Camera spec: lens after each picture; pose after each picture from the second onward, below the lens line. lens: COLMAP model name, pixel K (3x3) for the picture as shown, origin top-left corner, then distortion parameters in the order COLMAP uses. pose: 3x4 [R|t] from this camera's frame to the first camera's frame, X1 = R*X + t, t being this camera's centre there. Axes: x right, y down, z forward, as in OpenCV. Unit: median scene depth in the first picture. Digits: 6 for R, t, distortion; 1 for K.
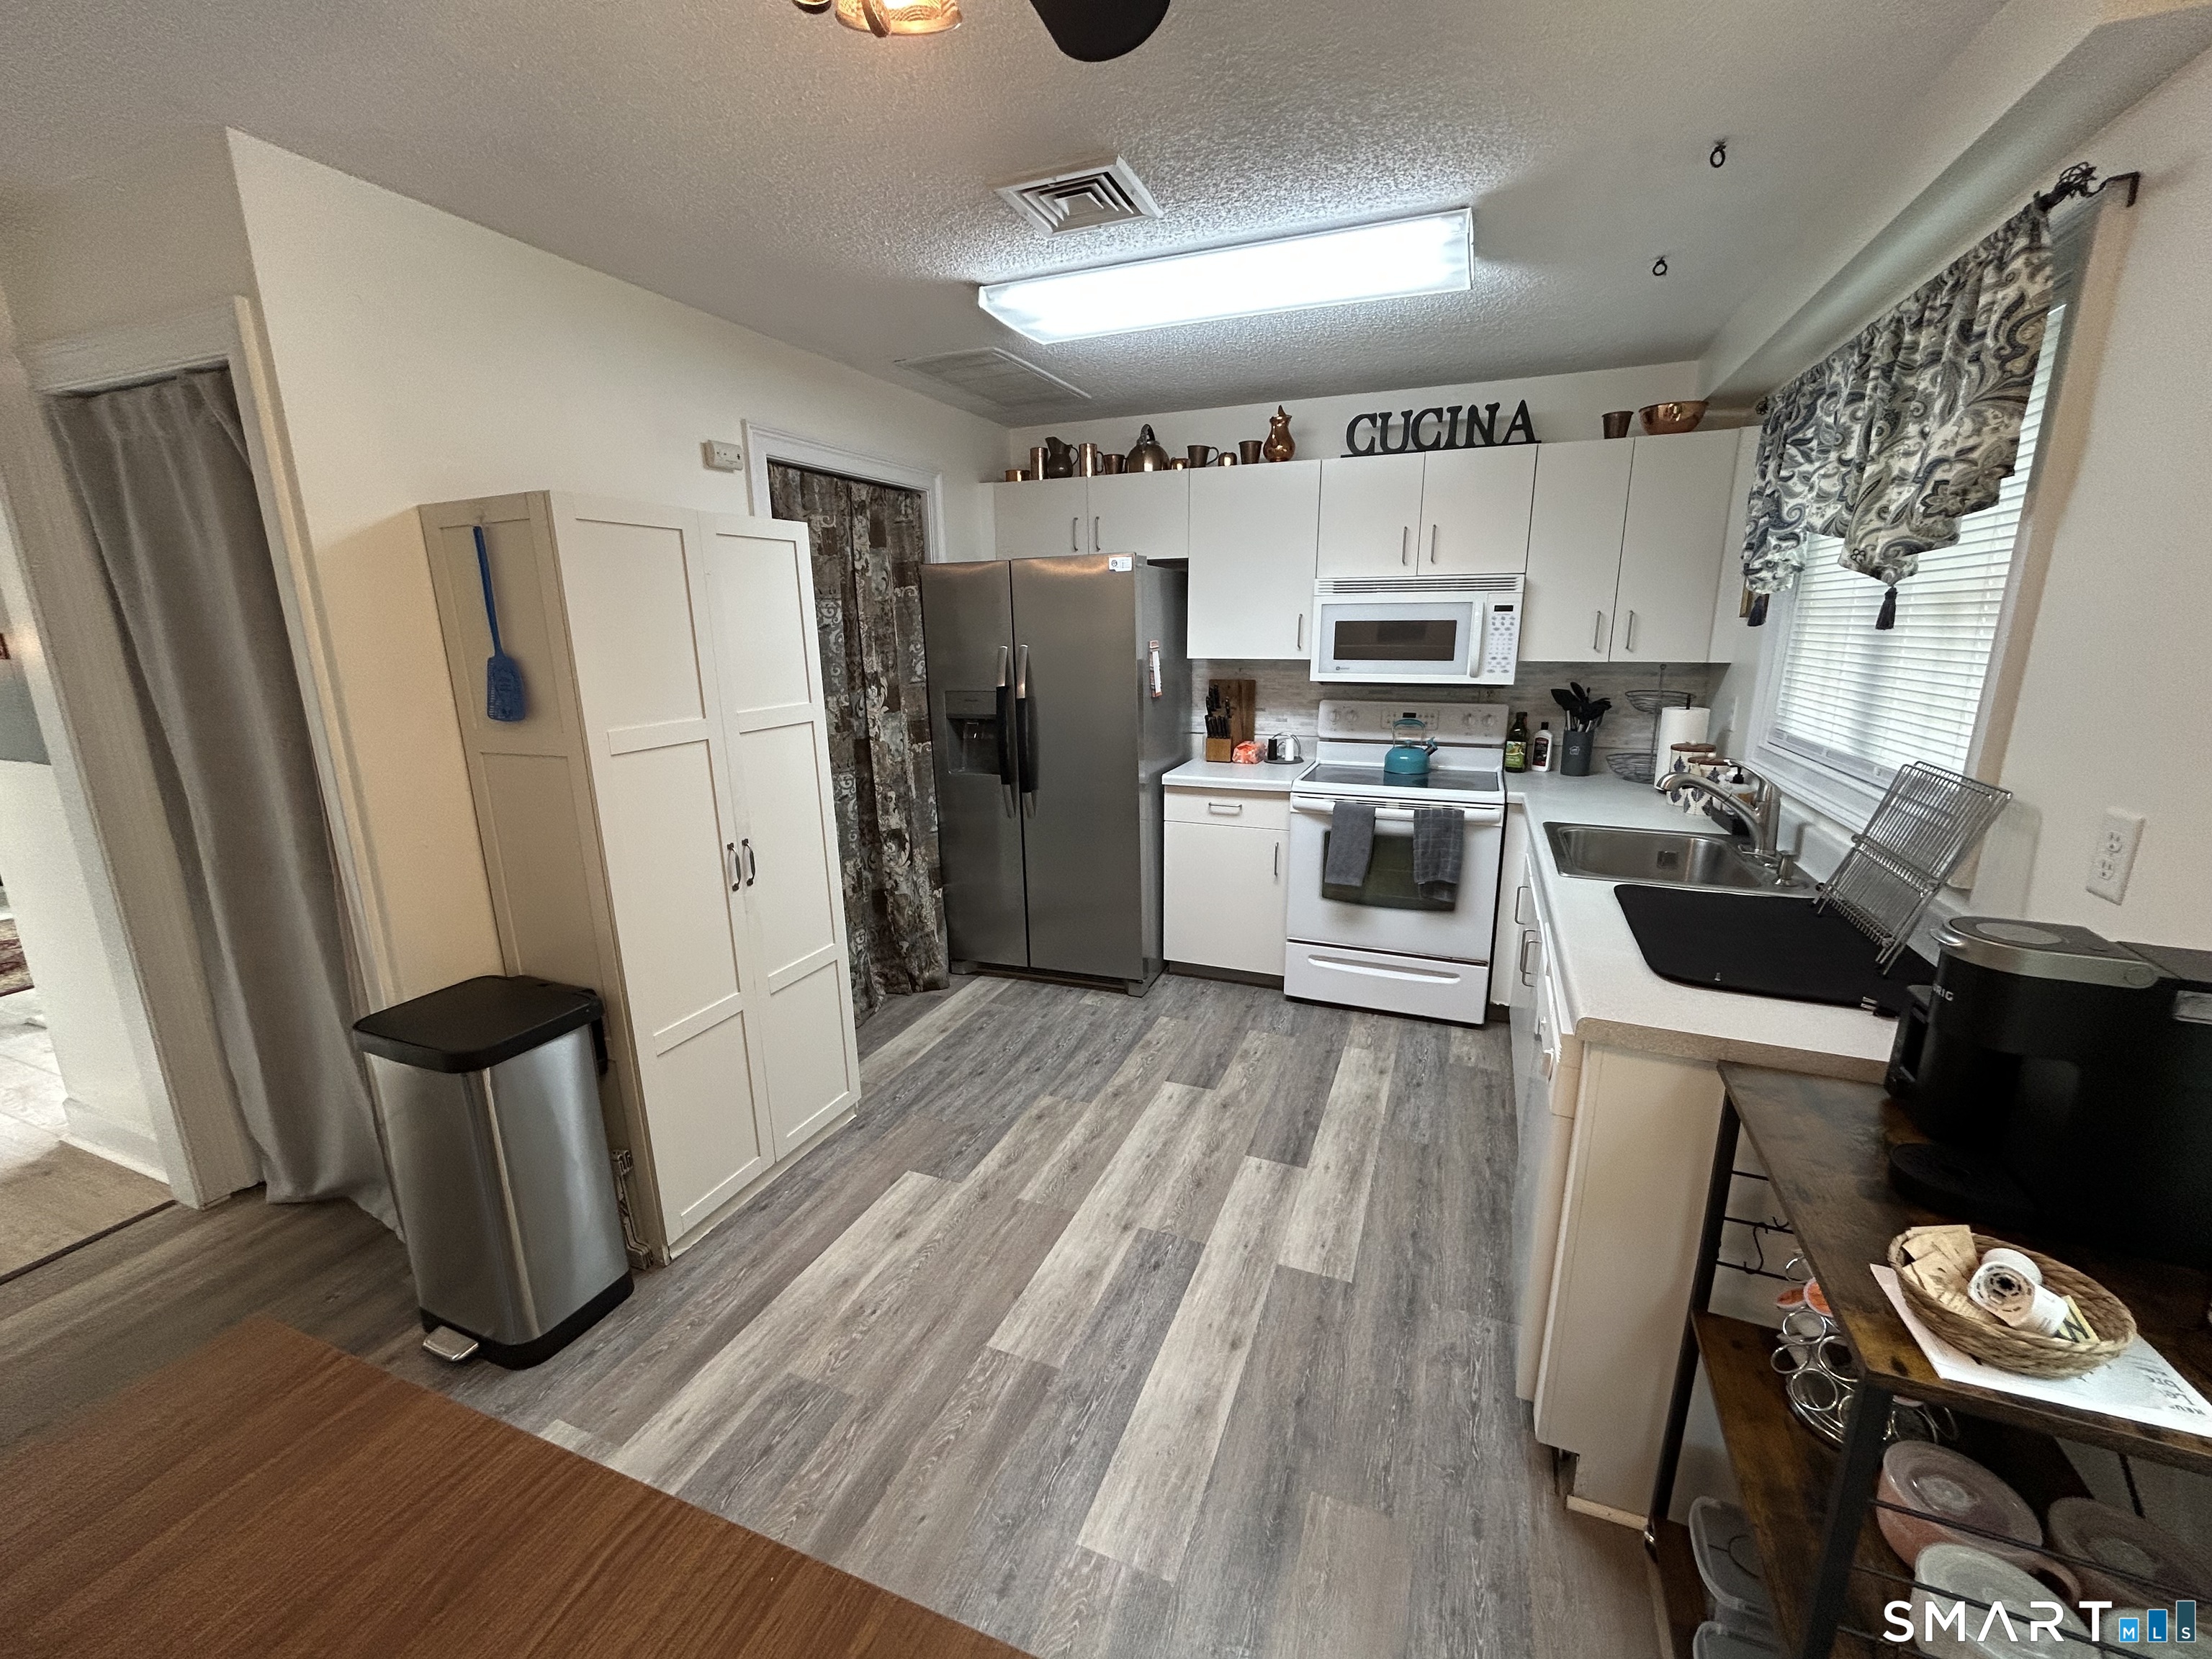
lens RADIAL K [[888.8, 0, 1104.5], [0, 888.8, 833.9], [0, 0, 1]] dist [-0.002128, 0.000752]
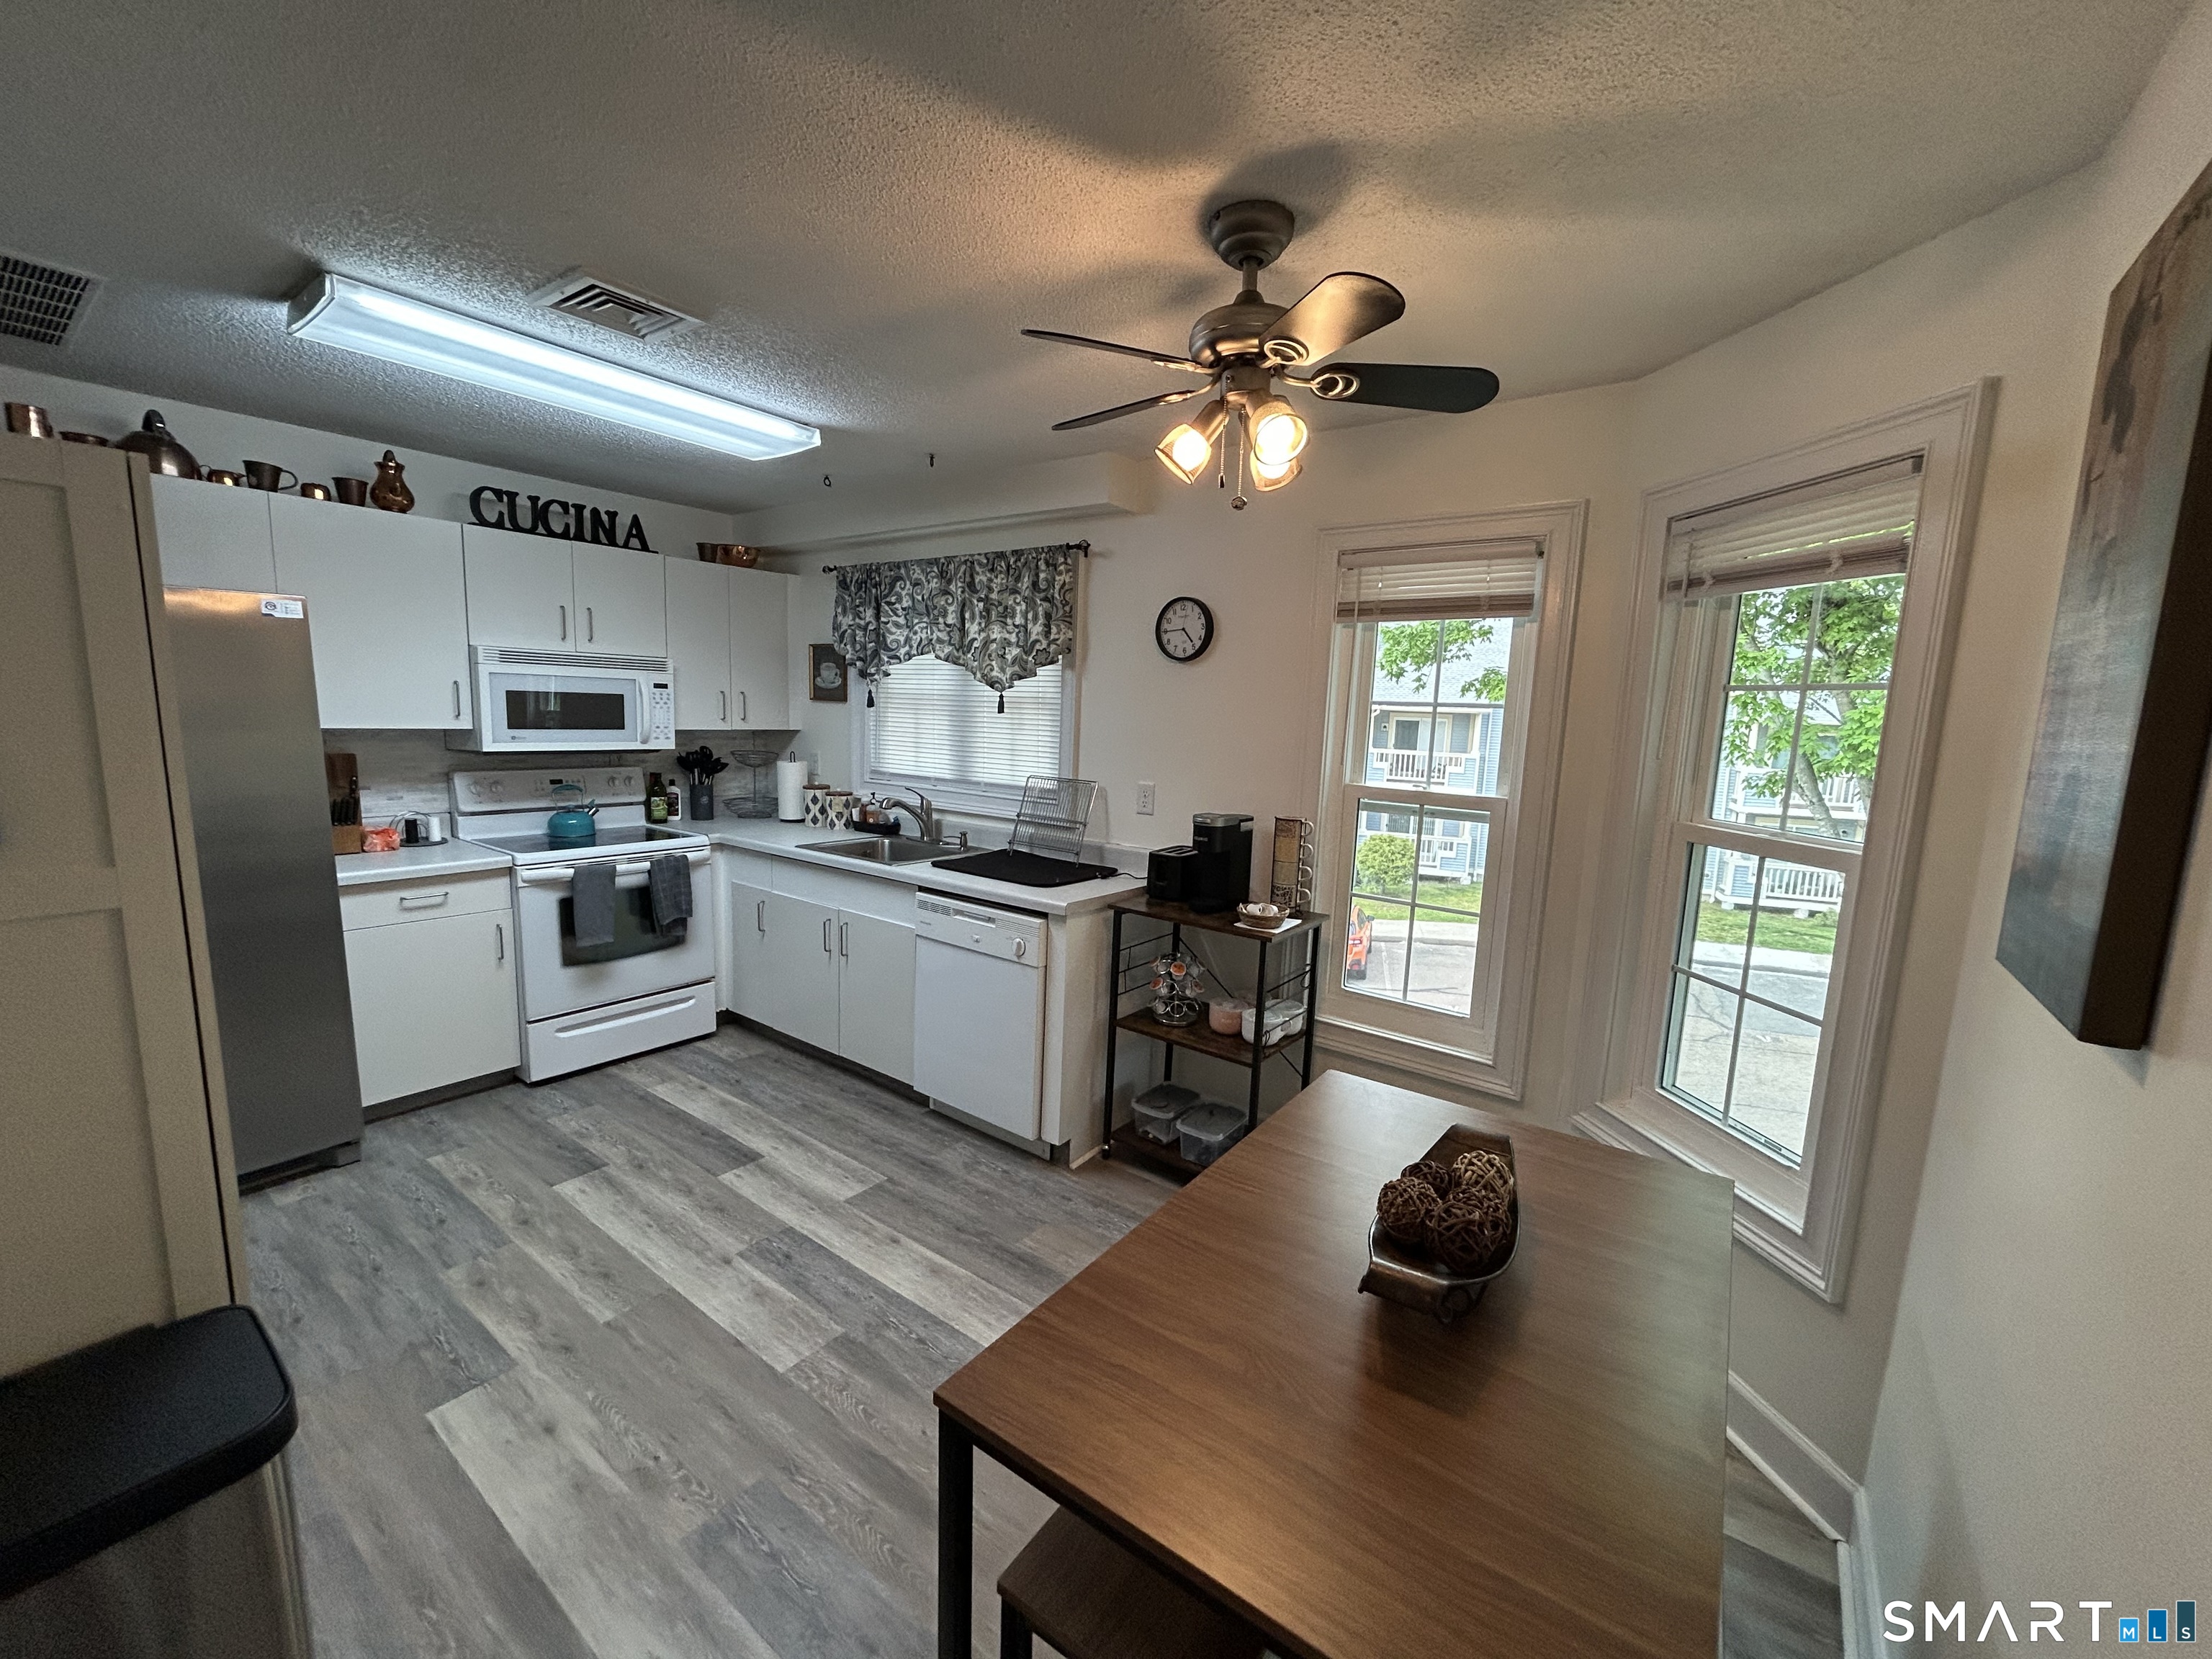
lens RADIAL K [[888.8, 0, 1102.6], [0, 888.8, 834.4], [0, 0, 1]] dist [-0.002128, 0.000752]
pose [[0.254706, -0.119046, 0.959663, -0.551950], [0.188146, 0.979530, 0.071574, -0.031241], [-0.948539, 0.162326, 0.271890, 0.140468]]
